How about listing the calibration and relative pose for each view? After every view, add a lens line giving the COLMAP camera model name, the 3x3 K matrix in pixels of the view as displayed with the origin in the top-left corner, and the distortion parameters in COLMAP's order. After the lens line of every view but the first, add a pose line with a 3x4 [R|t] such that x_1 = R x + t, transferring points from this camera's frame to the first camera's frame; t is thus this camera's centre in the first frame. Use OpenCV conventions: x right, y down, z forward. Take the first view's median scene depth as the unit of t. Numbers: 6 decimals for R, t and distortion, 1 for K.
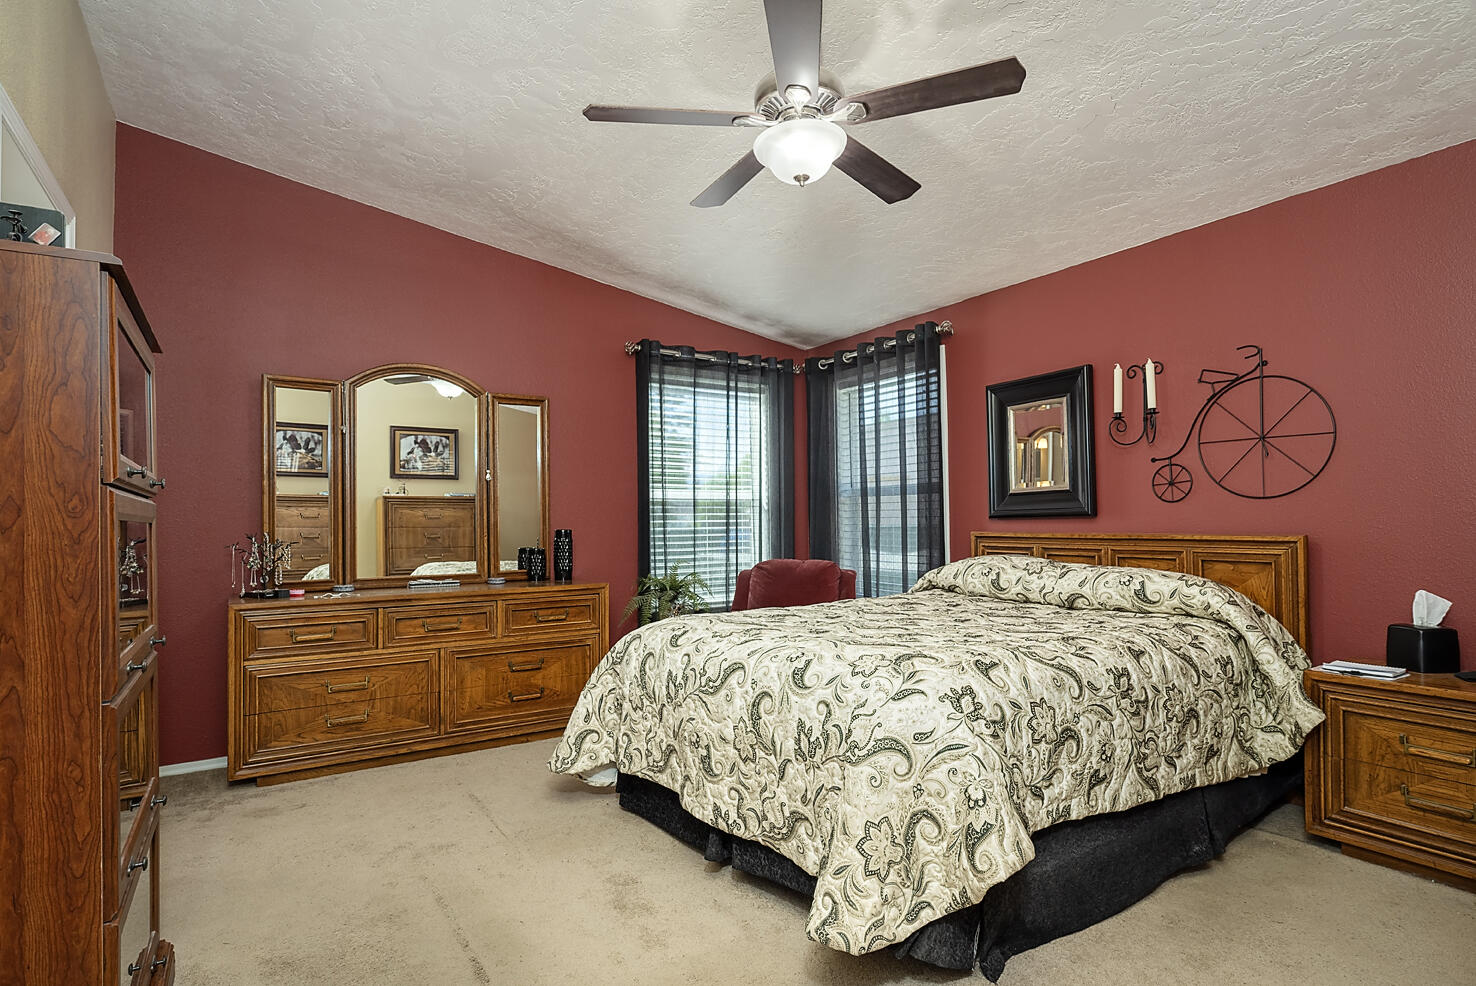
lens RADIAL K [[762.2, 0, 727.5], [0, 762.2, 505.9], [0, 0, 1]] dist [-0.019561, 0.010081]
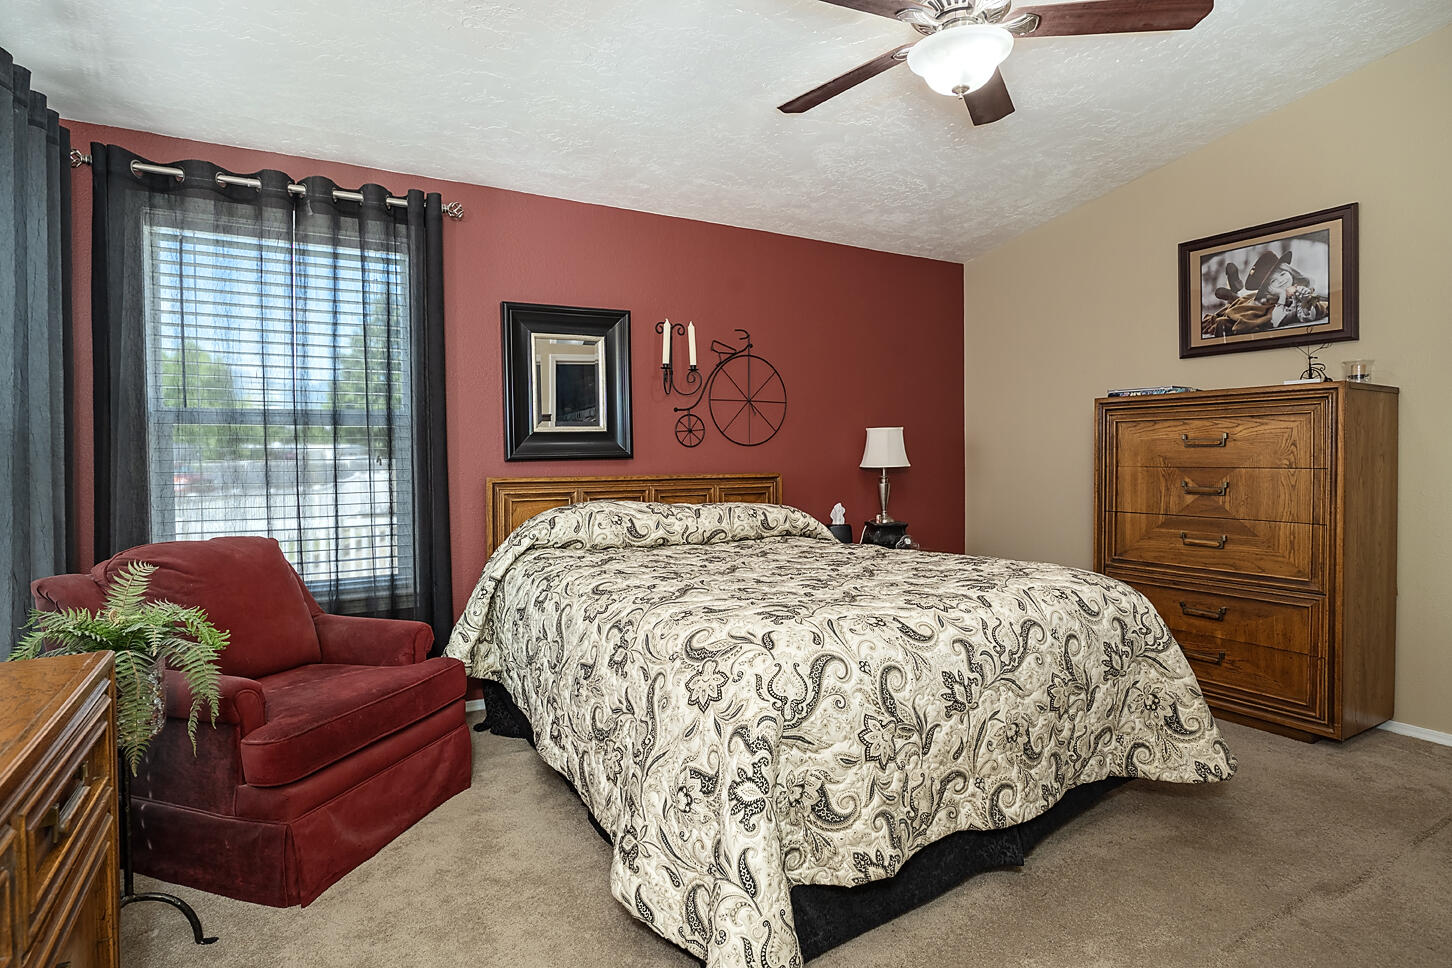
lens RADIAL K [[774.6, 0, 722.8], [0, 774.6, 476.3], [0, 0, 1]] dist [-0.001723, 0.000099]
pose [[0.048642, -0.017512, 0.998663, -0.642263], [-0.015017, 0.999720, 0.018262, 0.018429], [-0.998703, -0.015885, 0.048366, 0.932629]]
